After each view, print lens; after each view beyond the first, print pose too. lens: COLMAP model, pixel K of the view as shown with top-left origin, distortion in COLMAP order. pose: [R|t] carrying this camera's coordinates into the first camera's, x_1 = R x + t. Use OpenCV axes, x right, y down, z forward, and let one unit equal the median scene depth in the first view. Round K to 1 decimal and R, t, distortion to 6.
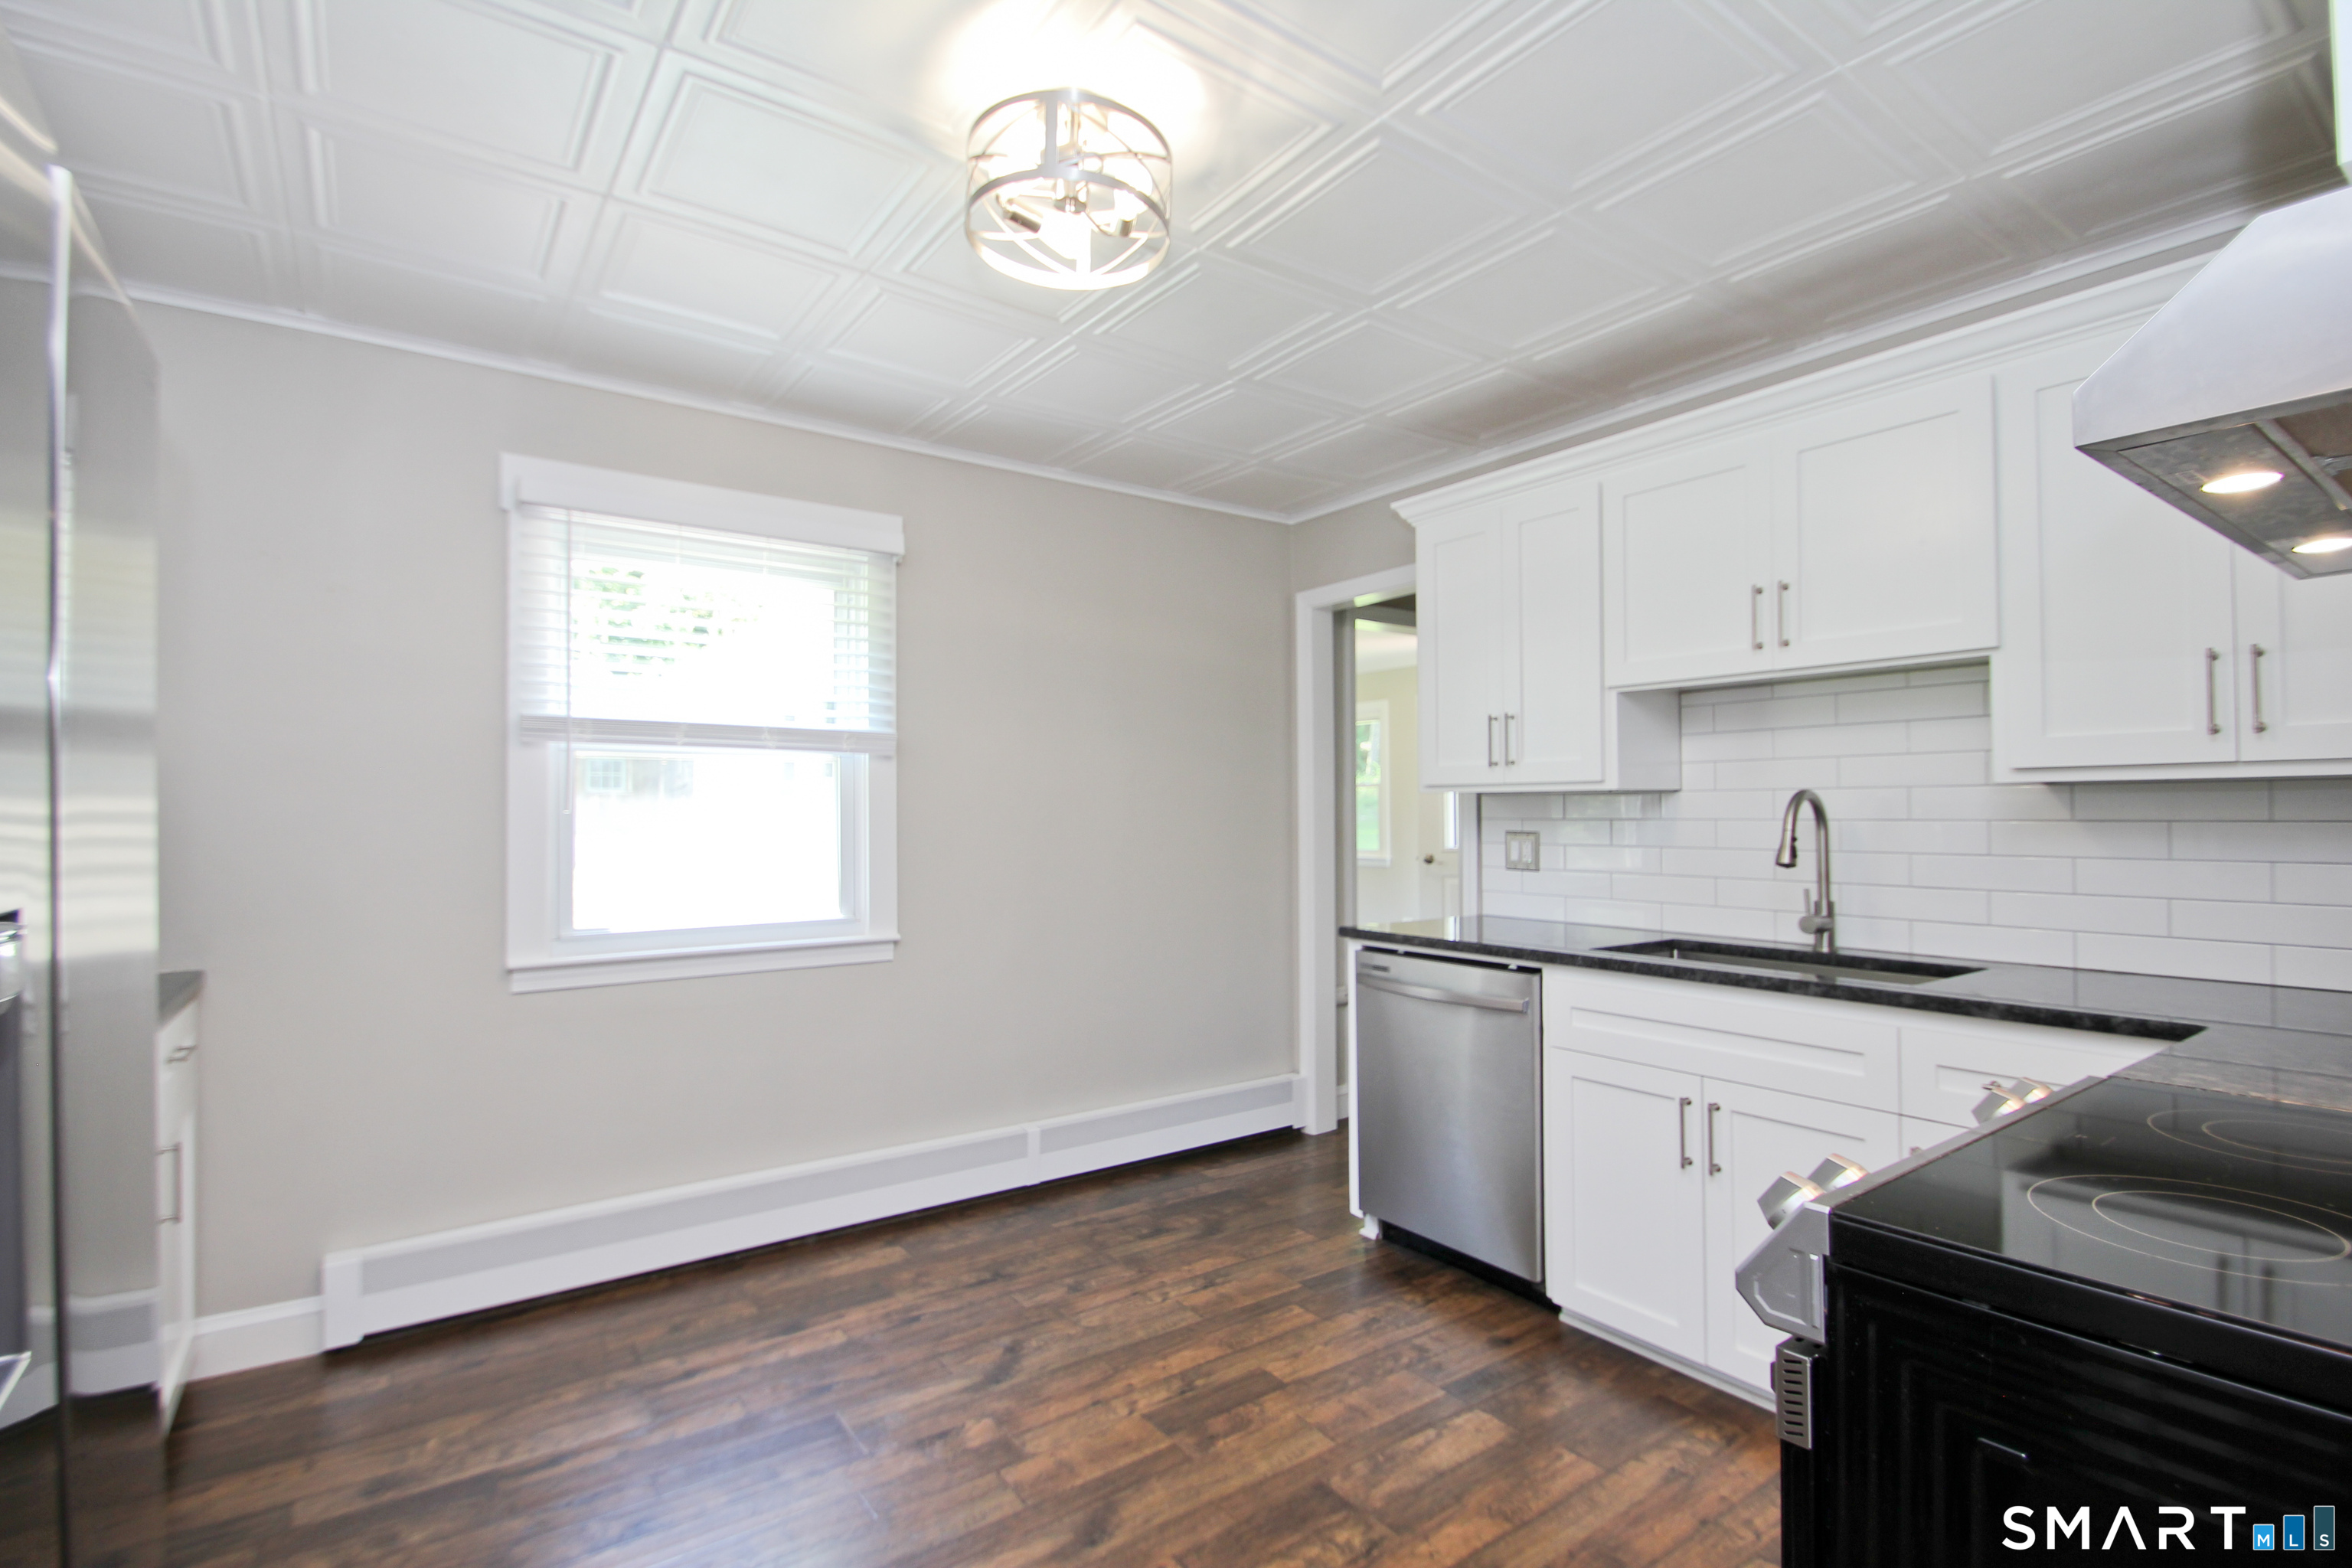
lens RADIAL K [[1099.0, 0, 1167.0], [0, 1099.0, 791.0], [0, 0, 1]] dist [-0.002723, -0.009124]
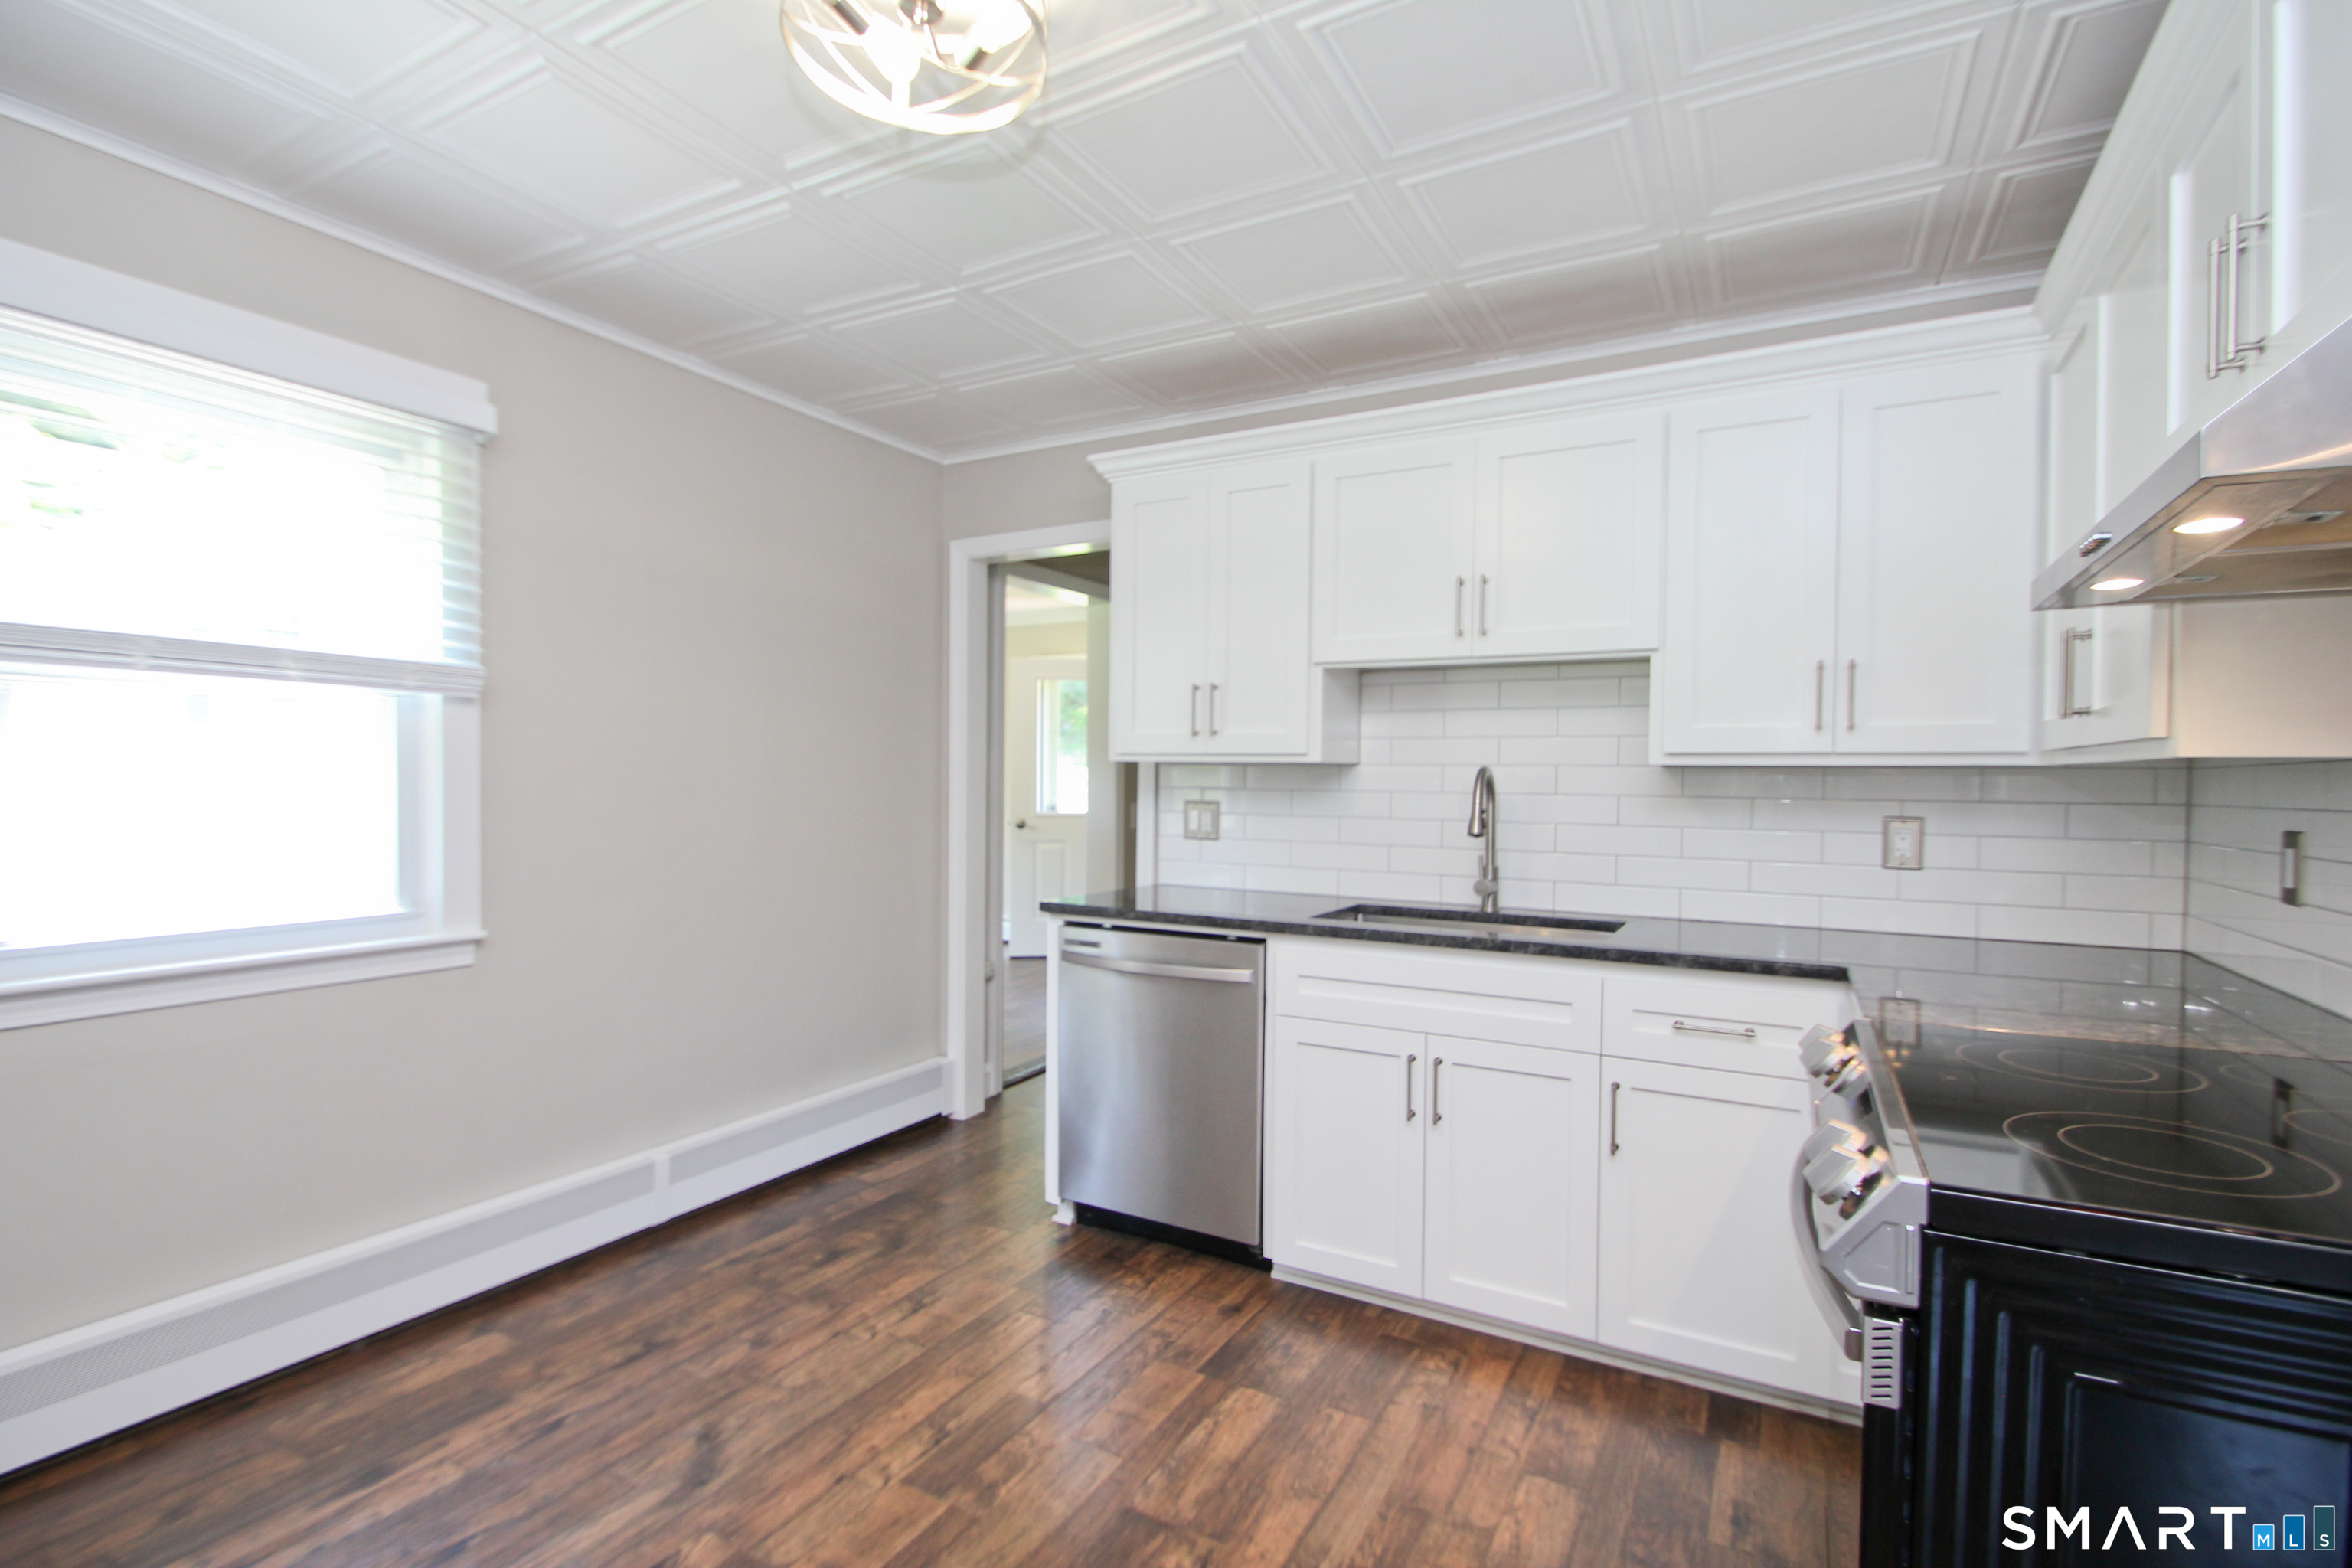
lens RADIAL K [[1099.0, 0, 1189.6], [0, 1099.0, 794.0], [0, 0, 1]] dist [-0.002723, -0.009124]
pose [[0.902425, 0.007673, 0.430779, -0.162408], [-0.023493, 0.999230, 0.031415, -0.001347], [-0.430206, -0.038470, 0.901911, 0.124848]]
